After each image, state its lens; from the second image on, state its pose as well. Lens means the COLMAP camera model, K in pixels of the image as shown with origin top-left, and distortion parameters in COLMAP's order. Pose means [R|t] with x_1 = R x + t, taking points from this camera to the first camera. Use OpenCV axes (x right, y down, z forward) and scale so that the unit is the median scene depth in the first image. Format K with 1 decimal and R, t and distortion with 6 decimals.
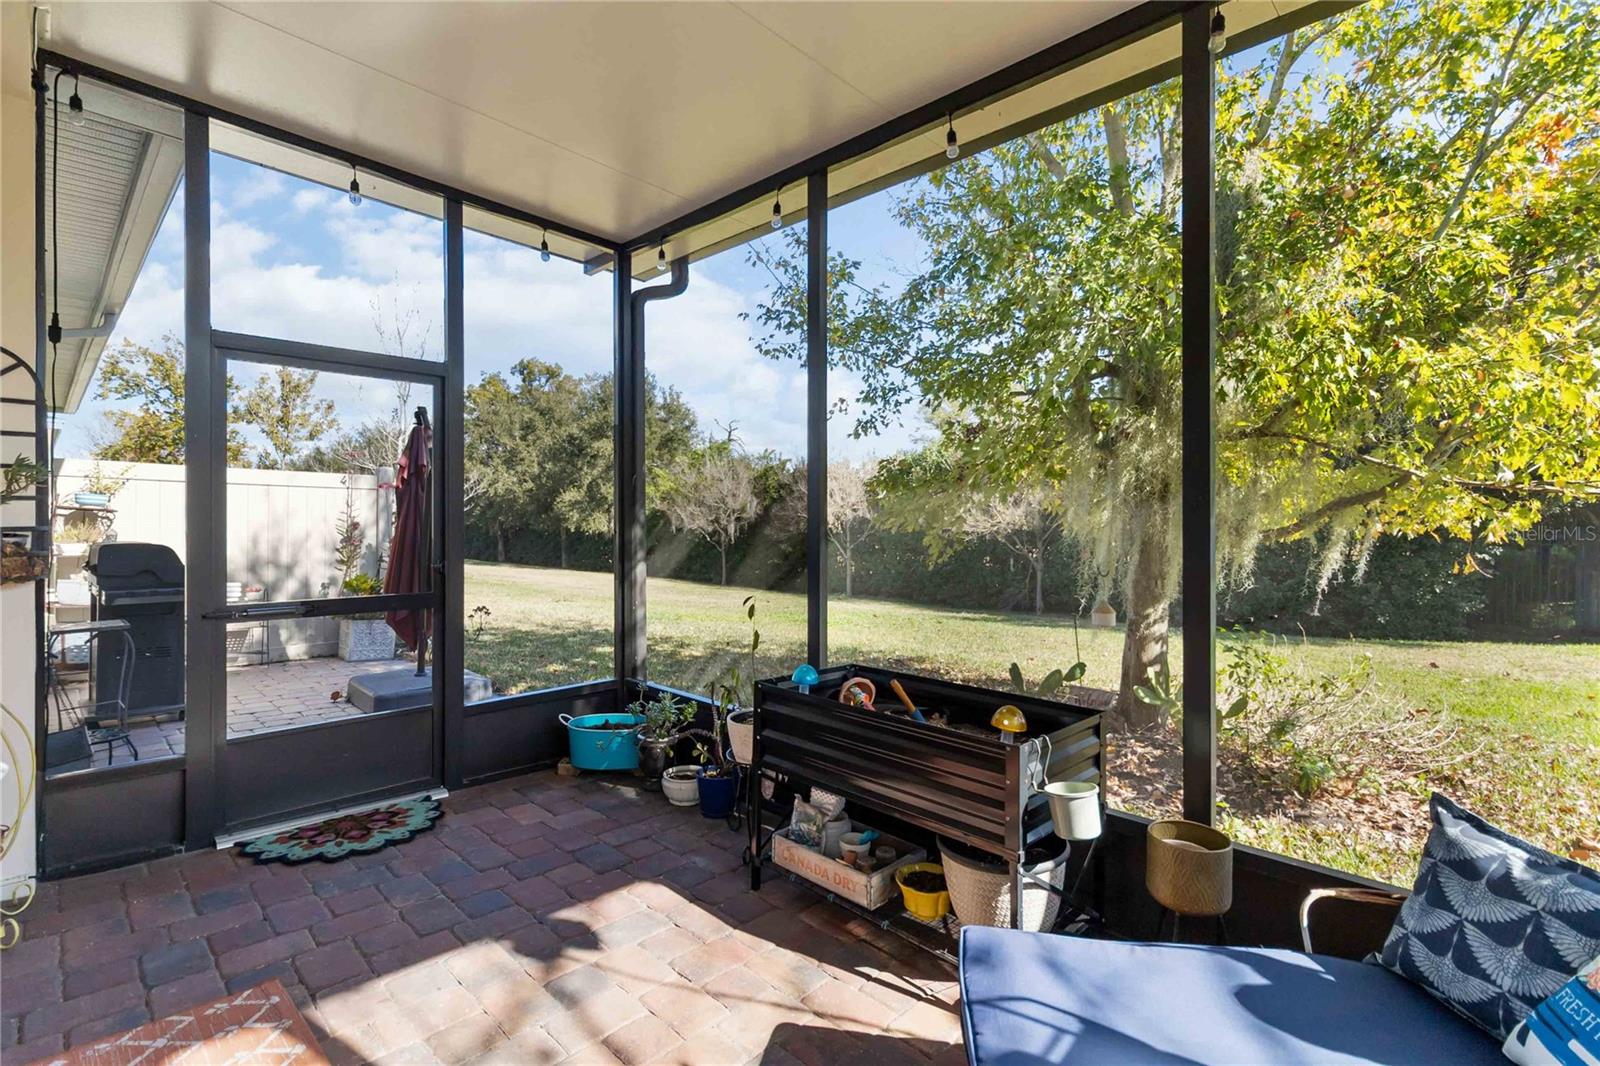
lens RADIAL K [[740.4, 0, 807.3], [0, 740.4, 517.2], [0, 0, 1]] dist [0.000468, 0.000854]
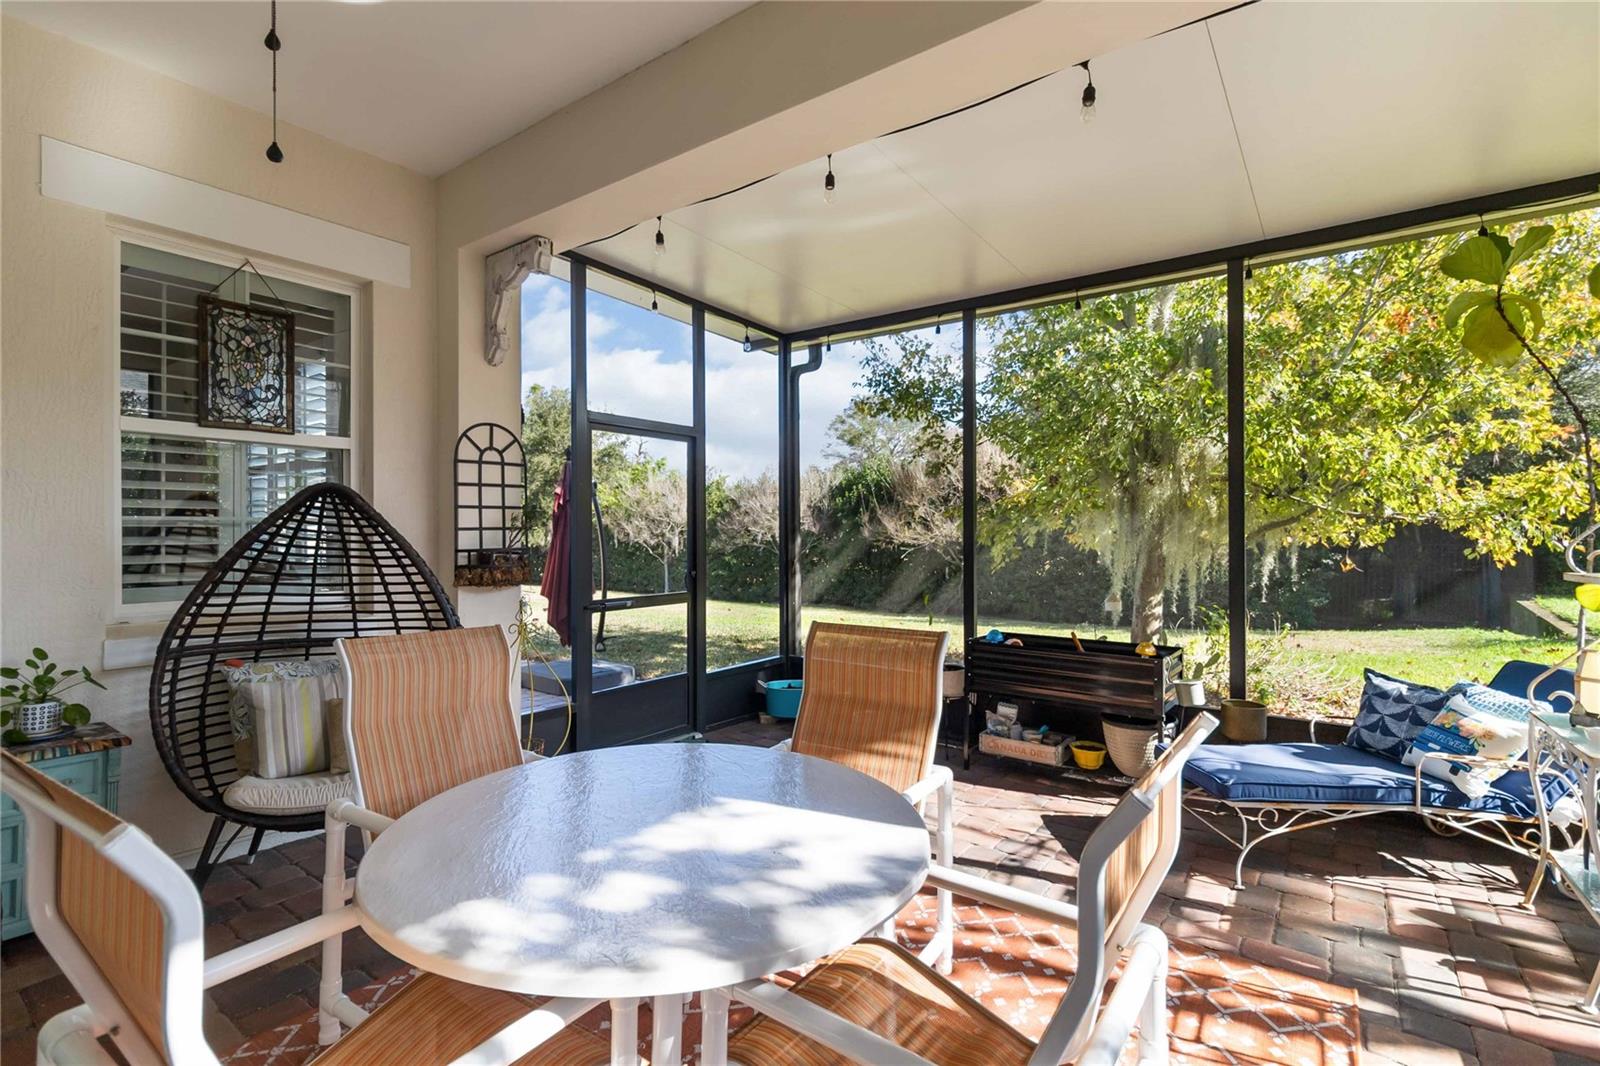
lens RADIAL K [[740.4, 0, 804.2], [0, 740.4, 530.1], [0, 0, 1]] dist [0.000468, 0.000854]
pose [[0.990525, -0.003754, 0.137285, -0.471019], [0.003546, 0.999992, 0.001764, -0.015665], [-0.137290, -0.001260, 0.990530, -0.400539]]
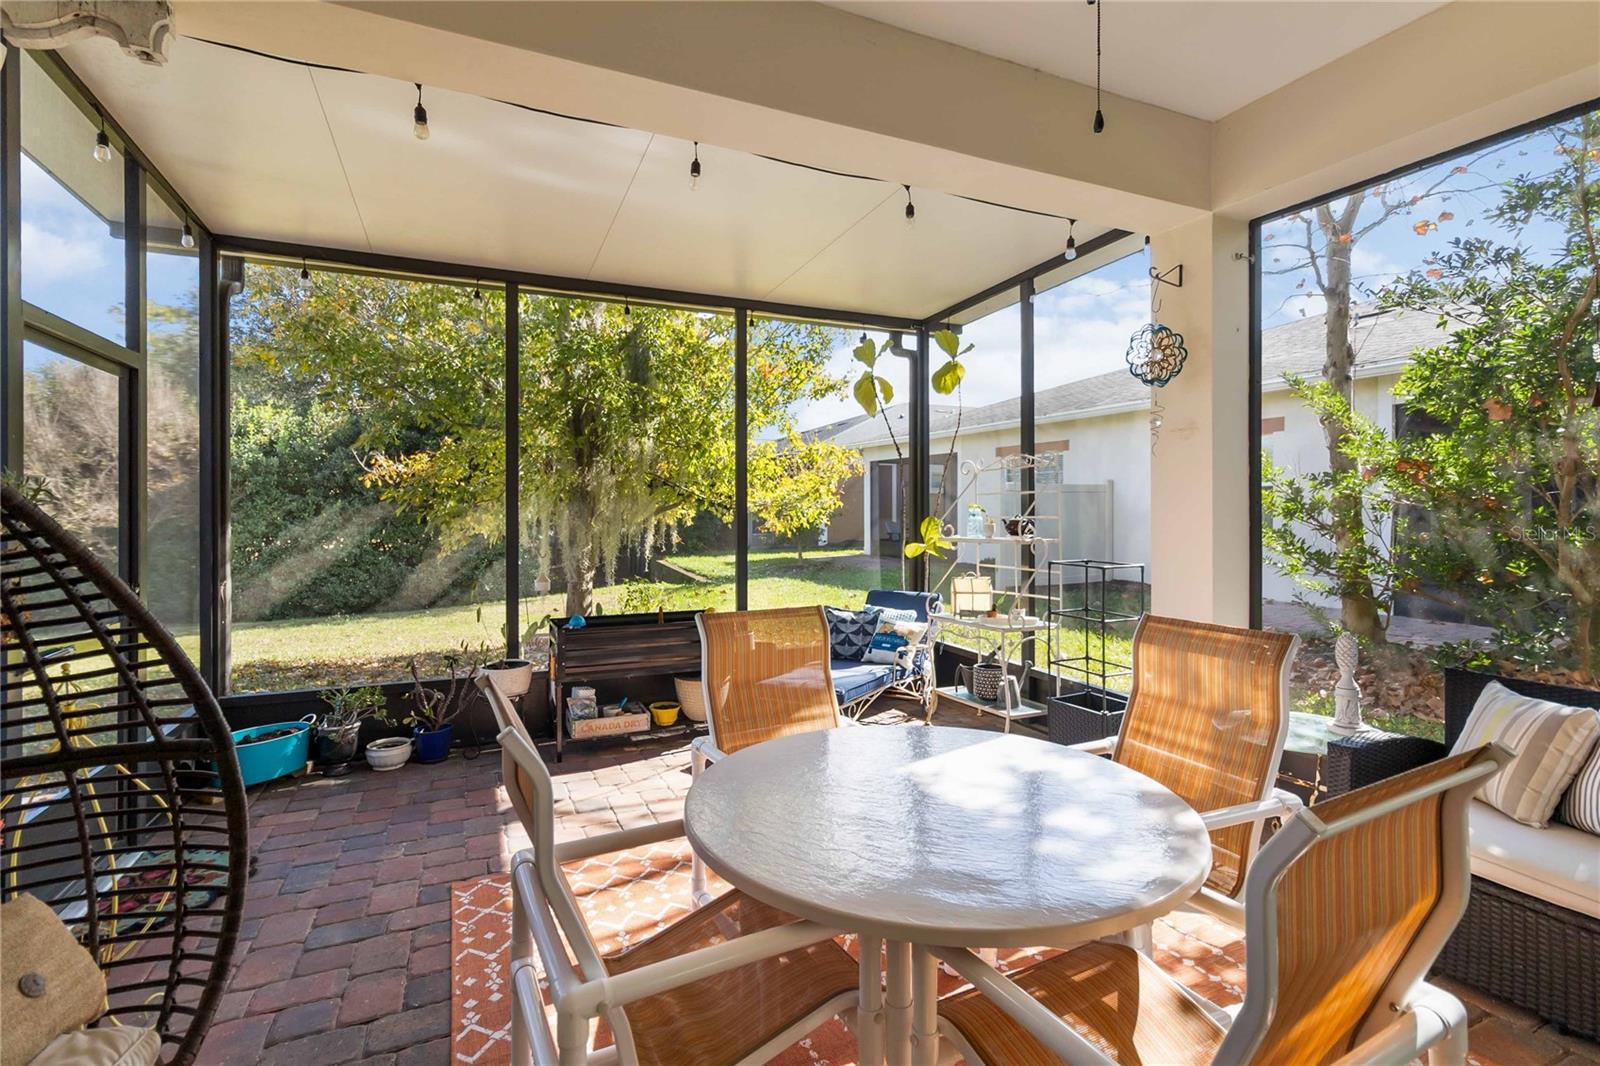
lens RADIAL K [[740.4, 0, 797.4], [0, 740.4, 506.6], [0, 0, 1]] dist [0.000468, 0.000854]
pose [[0.367877, -0.001836, 0.929873, -0.986917], [0.001968, 0.999997, 0.001196, -0.028508], [-0.929872, 0.001390, 0.367879, -0.034142]]
